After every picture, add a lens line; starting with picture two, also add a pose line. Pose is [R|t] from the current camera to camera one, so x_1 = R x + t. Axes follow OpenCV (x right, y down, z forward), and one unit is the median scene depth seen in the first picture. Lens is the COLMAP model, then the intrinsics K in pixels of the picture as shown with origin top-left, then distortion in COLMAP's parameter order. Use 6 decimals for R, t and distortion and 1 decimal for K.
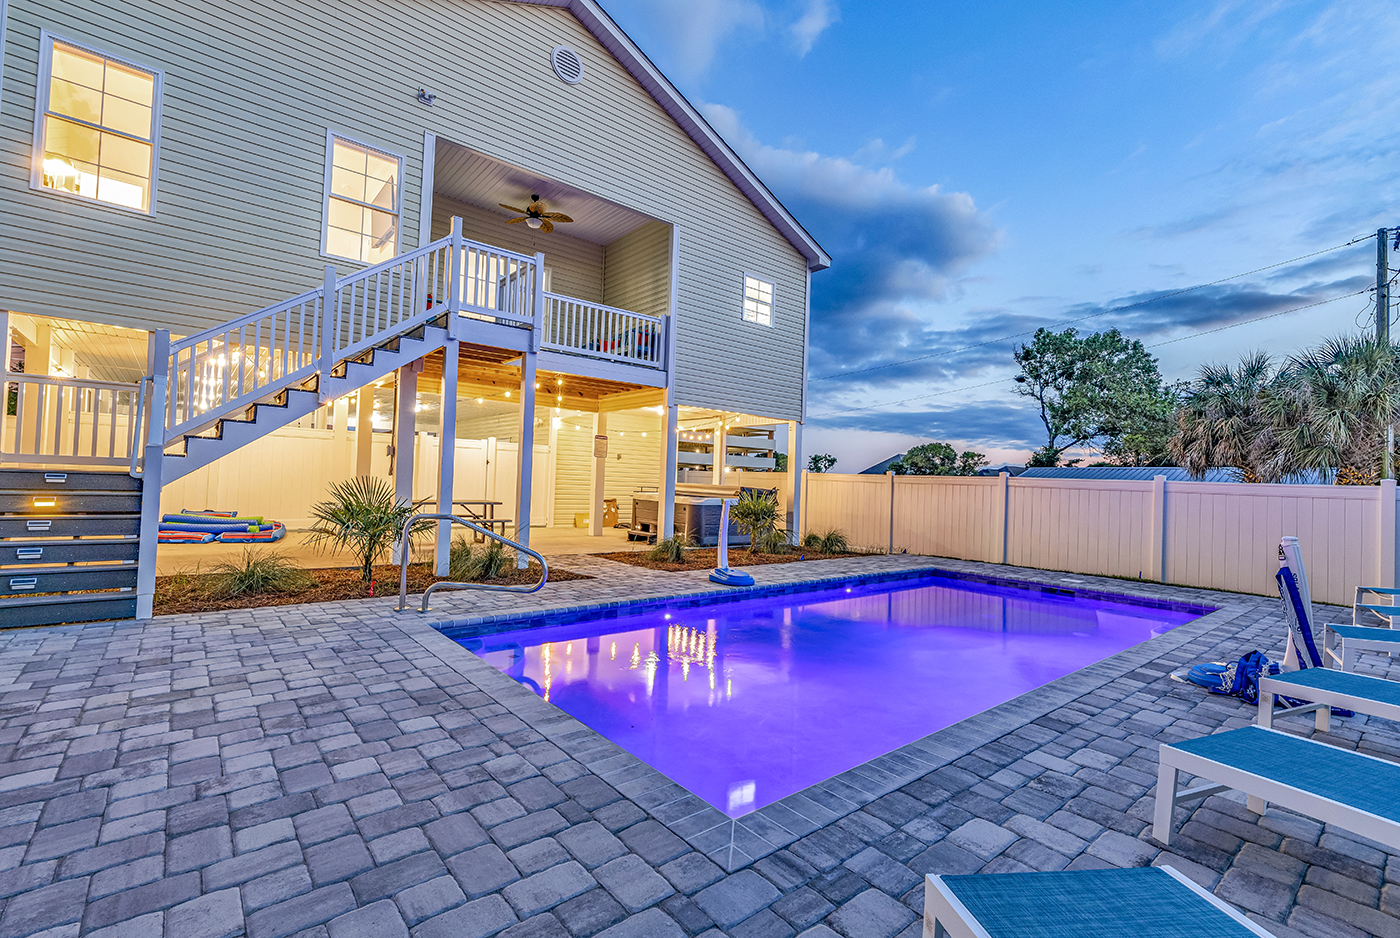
lens RADIAL K [[628.7, 0, 700.0], [0, 628.7, 469.0], [0, 0, 1]] dist [-0.001564, 0.000251]
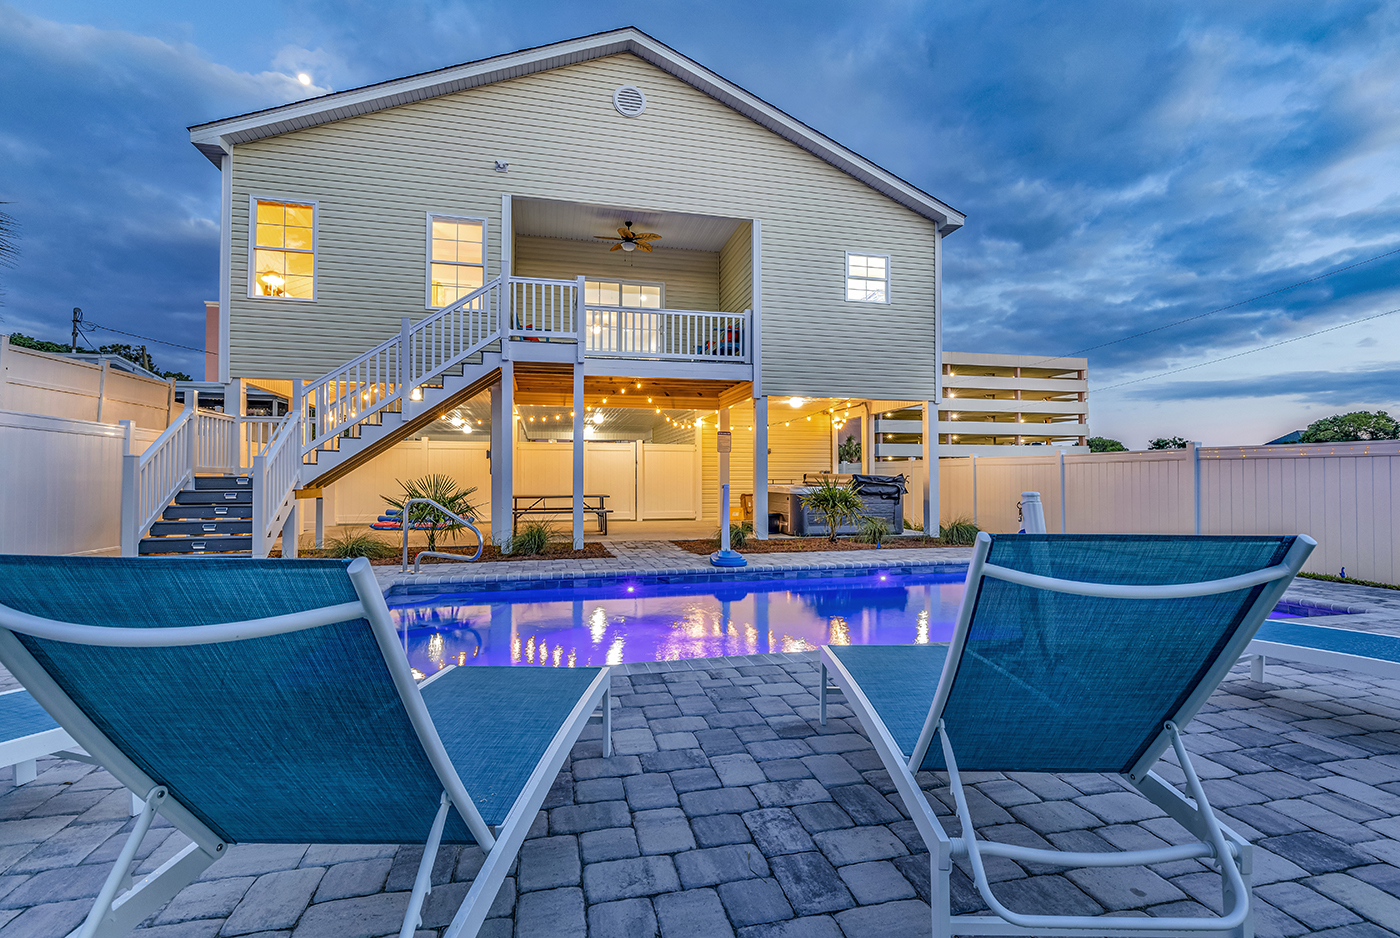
lens RADIAL K [[628.7, 0, 700.0], [0, 628.7, 469.0], [0, 0, 1]] dist [-0.001564, 0.000251]
pose [[0.901125, -0.045570, -0.431159, 0.302696], [0.045027, 0.998920, -0.011470, 0.023507], [0.431216, -0.009078, 0.902203, 0.036018]]
